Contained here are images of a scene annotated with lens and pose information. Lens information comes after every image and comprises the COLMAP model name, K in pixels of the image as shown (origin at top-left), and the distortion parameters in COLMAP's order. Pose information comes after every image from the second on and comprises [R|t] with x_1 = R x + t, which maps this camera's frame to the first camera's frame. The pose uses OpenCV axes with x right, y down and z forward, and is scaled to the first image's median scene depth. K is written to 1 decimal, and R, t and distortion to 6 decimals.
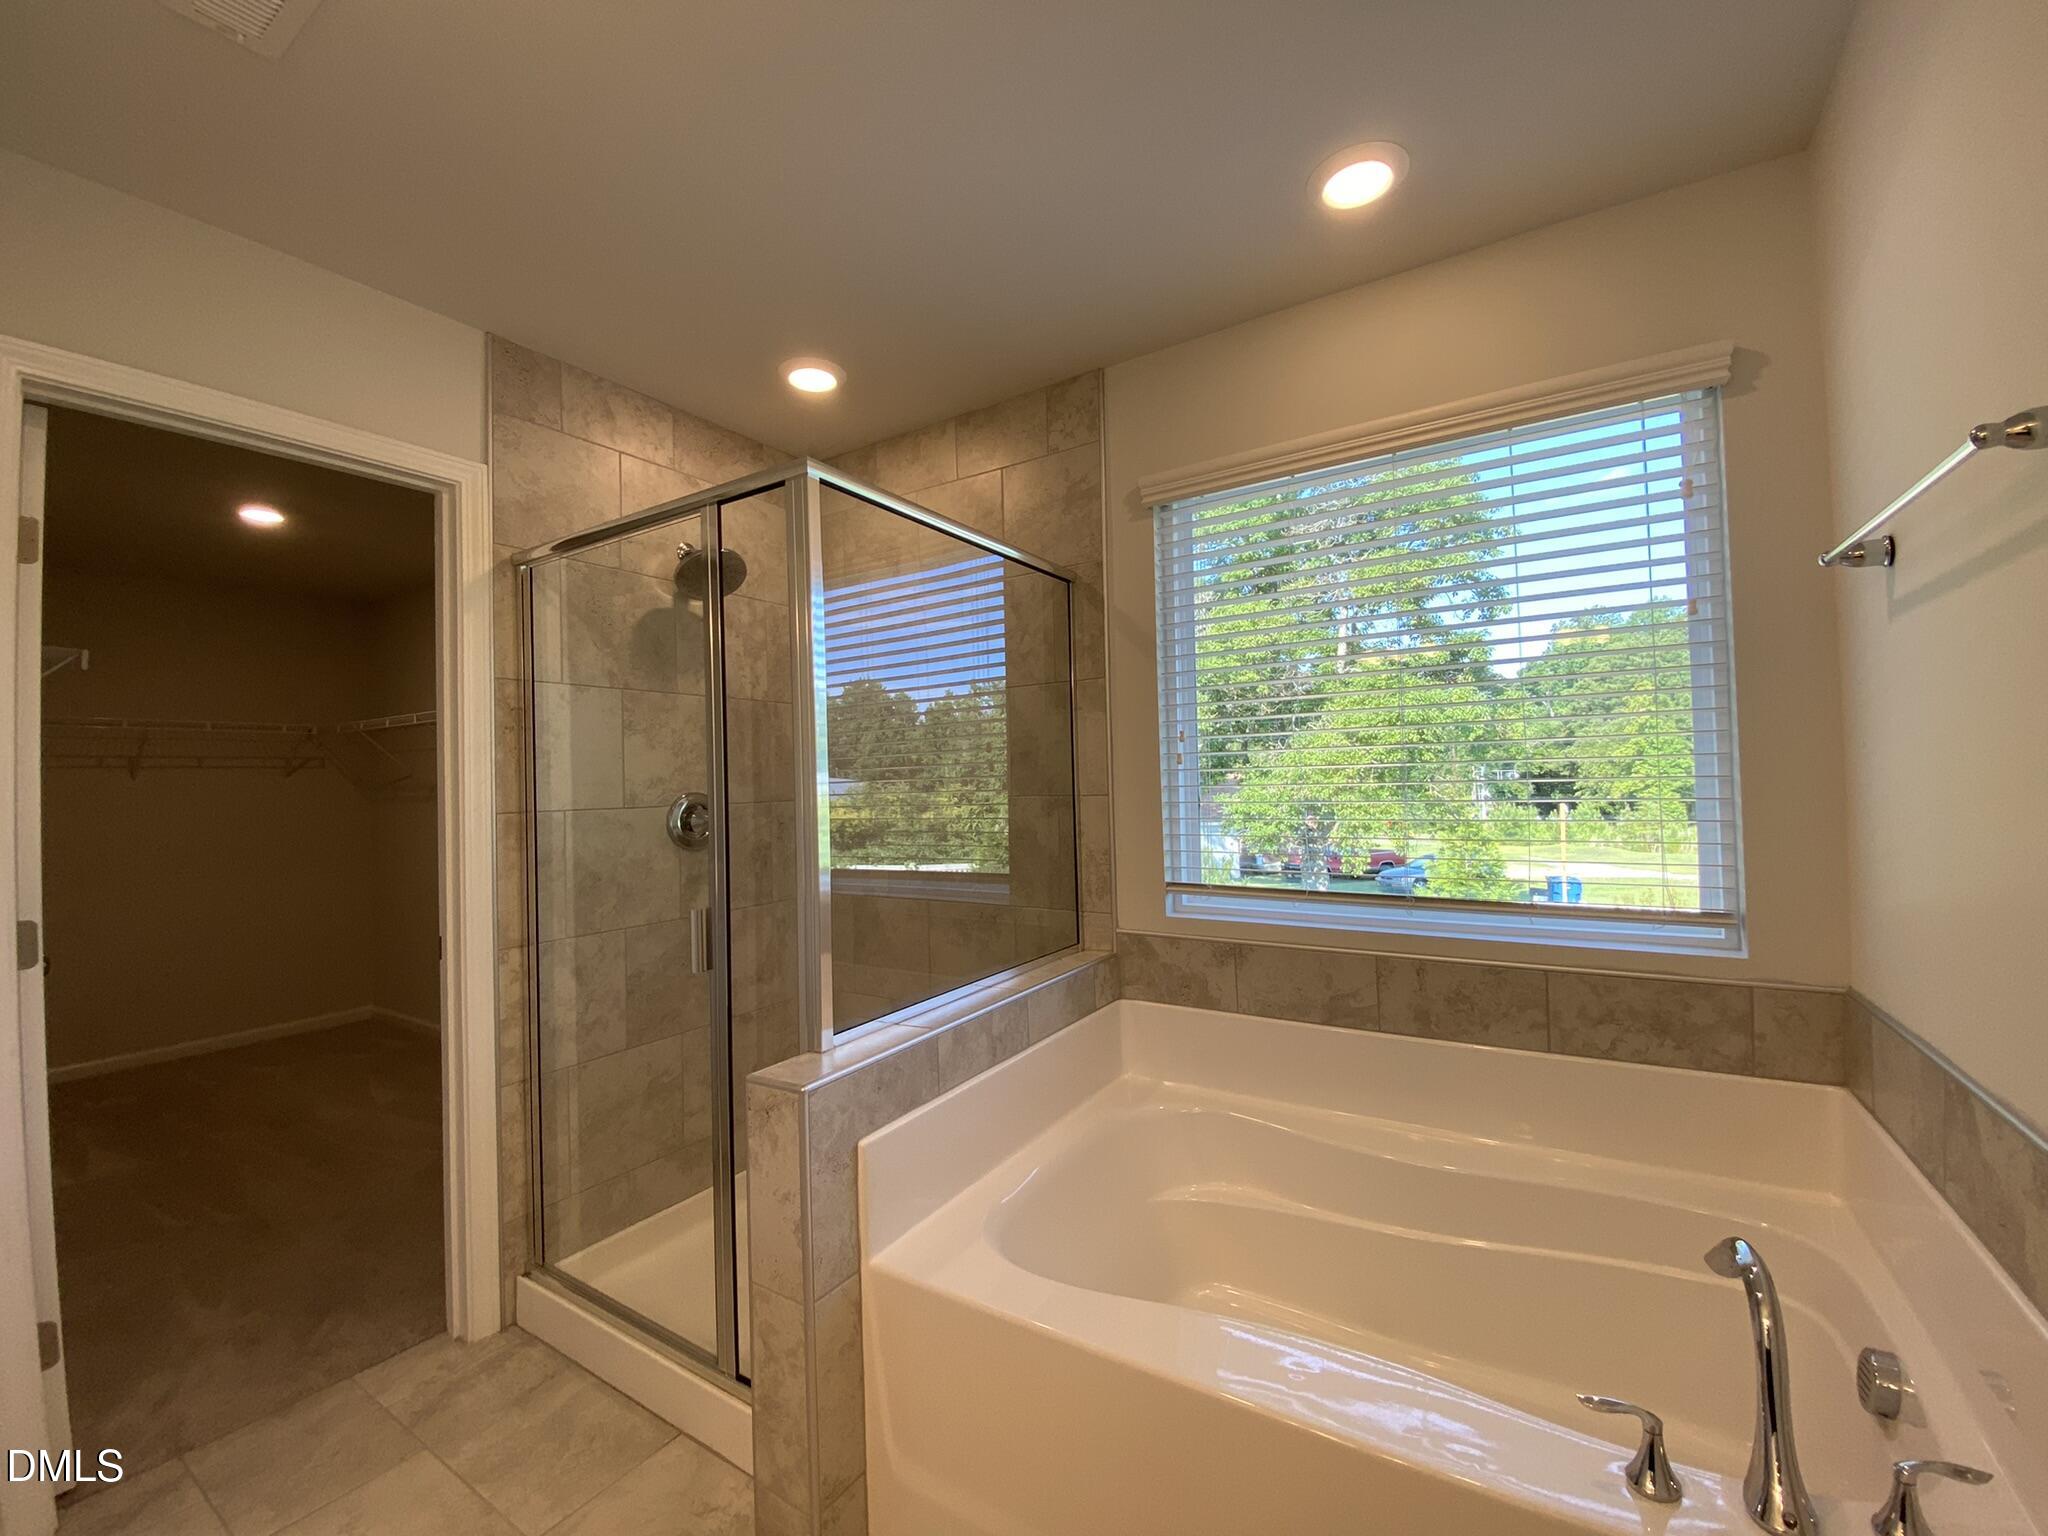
lens RADIAL K [[840.2, 0, 1029.5], [0, 840.2, 765.6], [0, 0, 1]] dist [-0.010302, -0.004695]
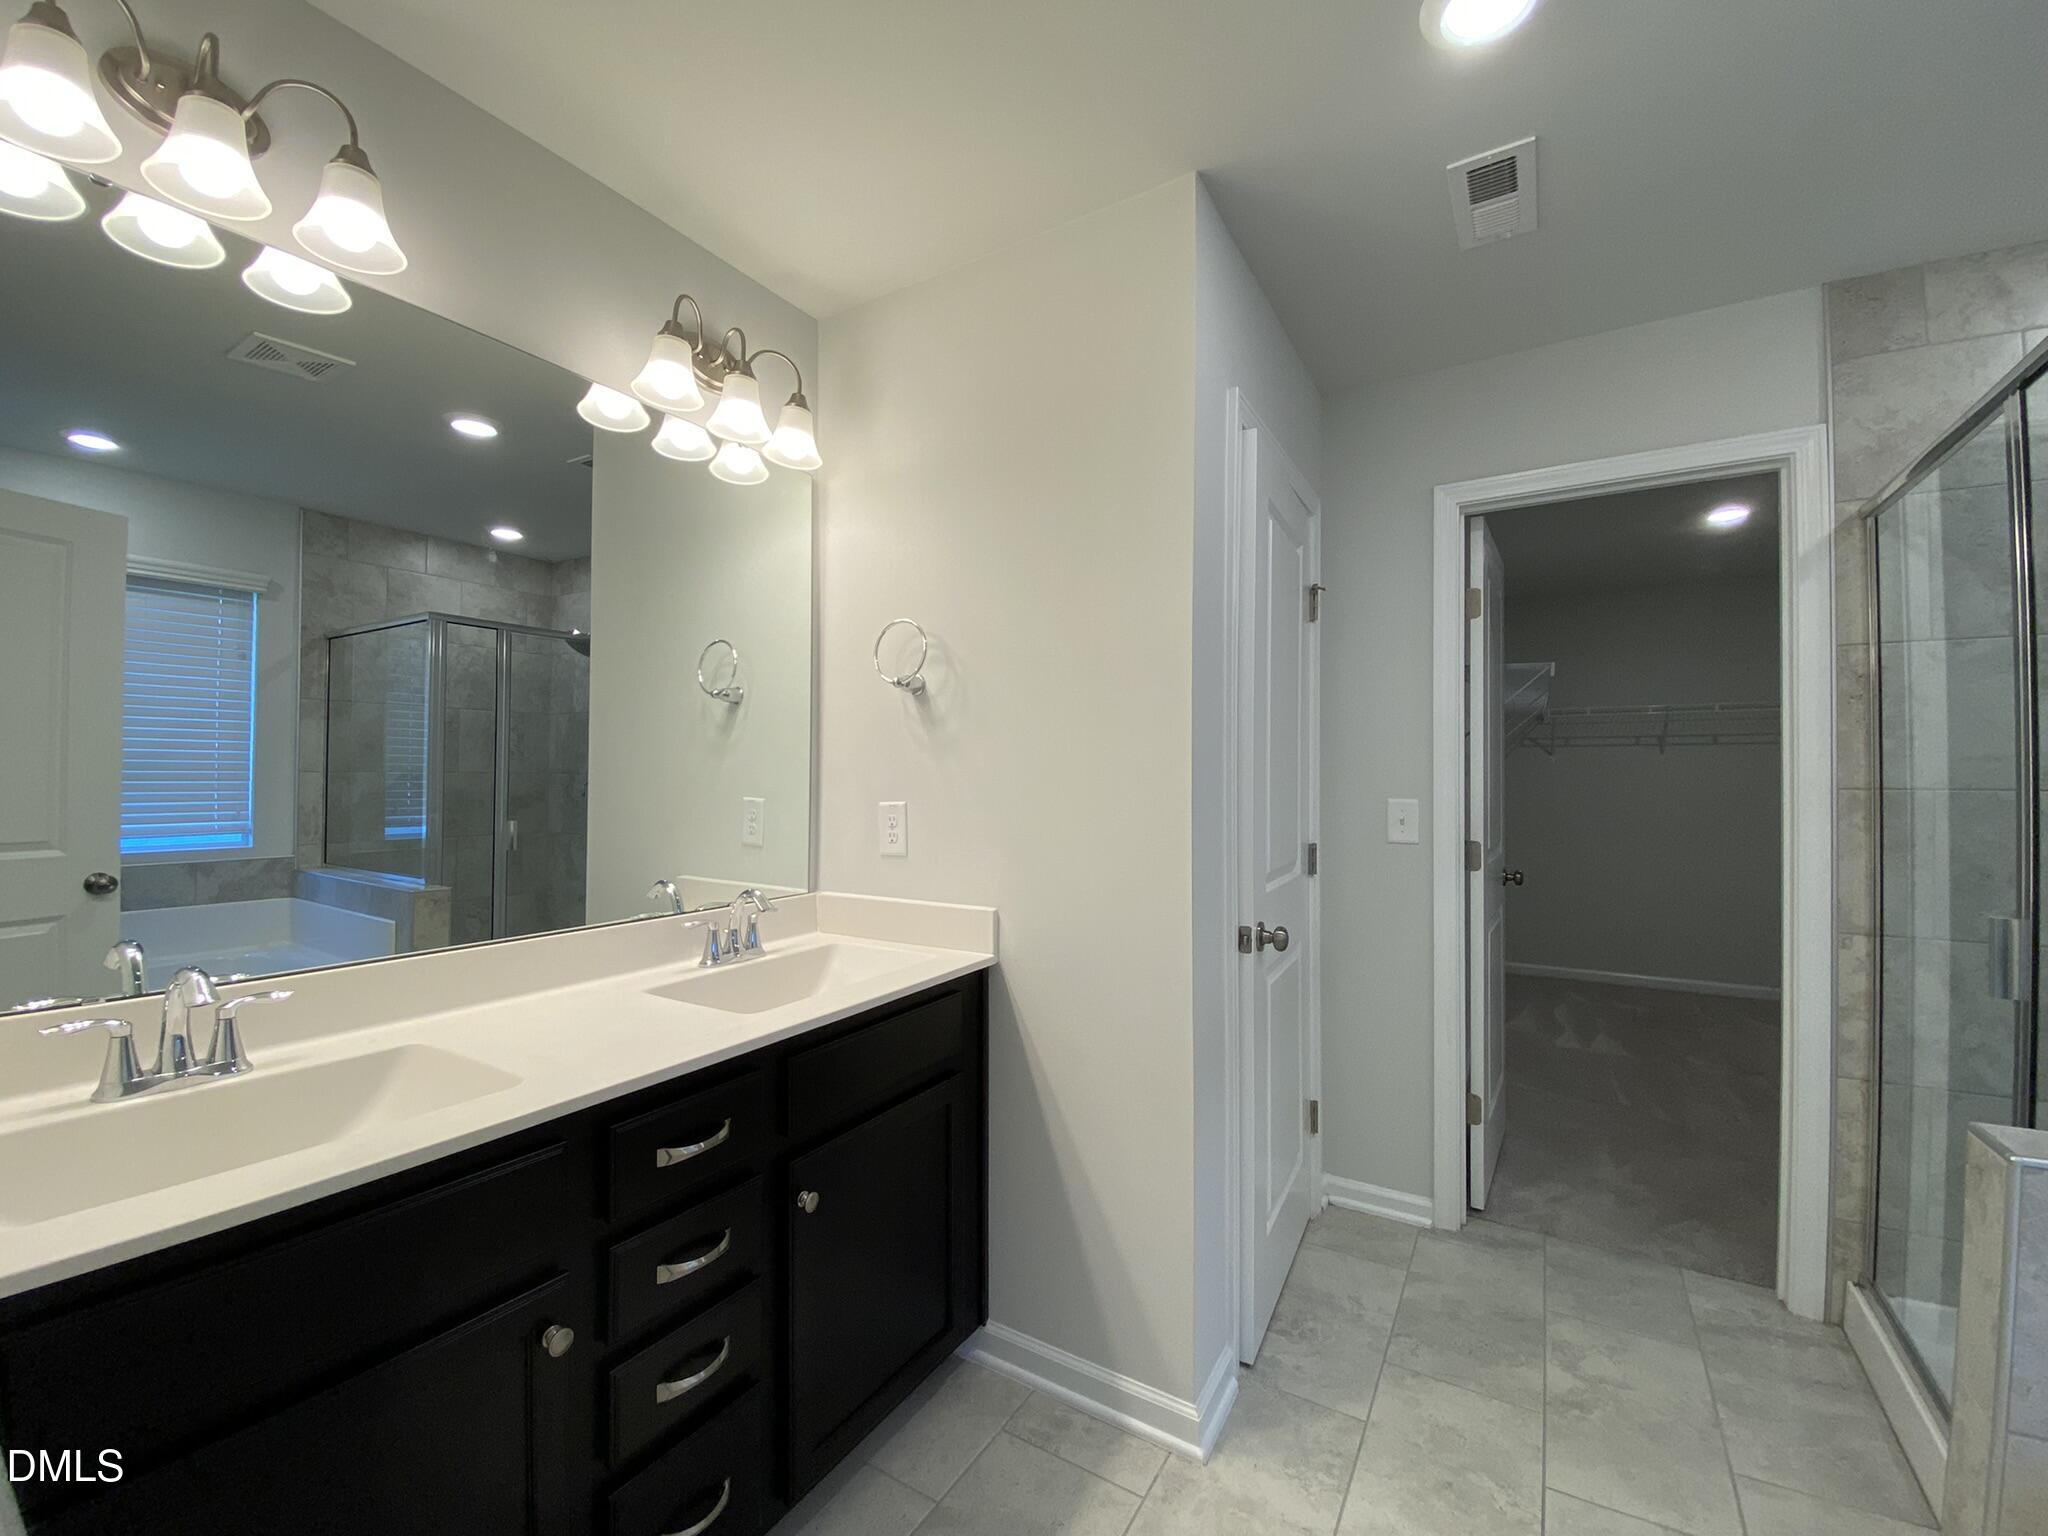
lens RADIAL K [[840.2, 0, 1031.4], [0, 840.2, 767.8], [0, 0, 1]] dist [-0.010302, -0.004695]
pose [[0.029813, 0.013530, -0.999464, 0.275251], [0.019170, 0.999717, 0.014105, 0.002568], [0.999372, -0.019580, 0.029546, 0.058043]]
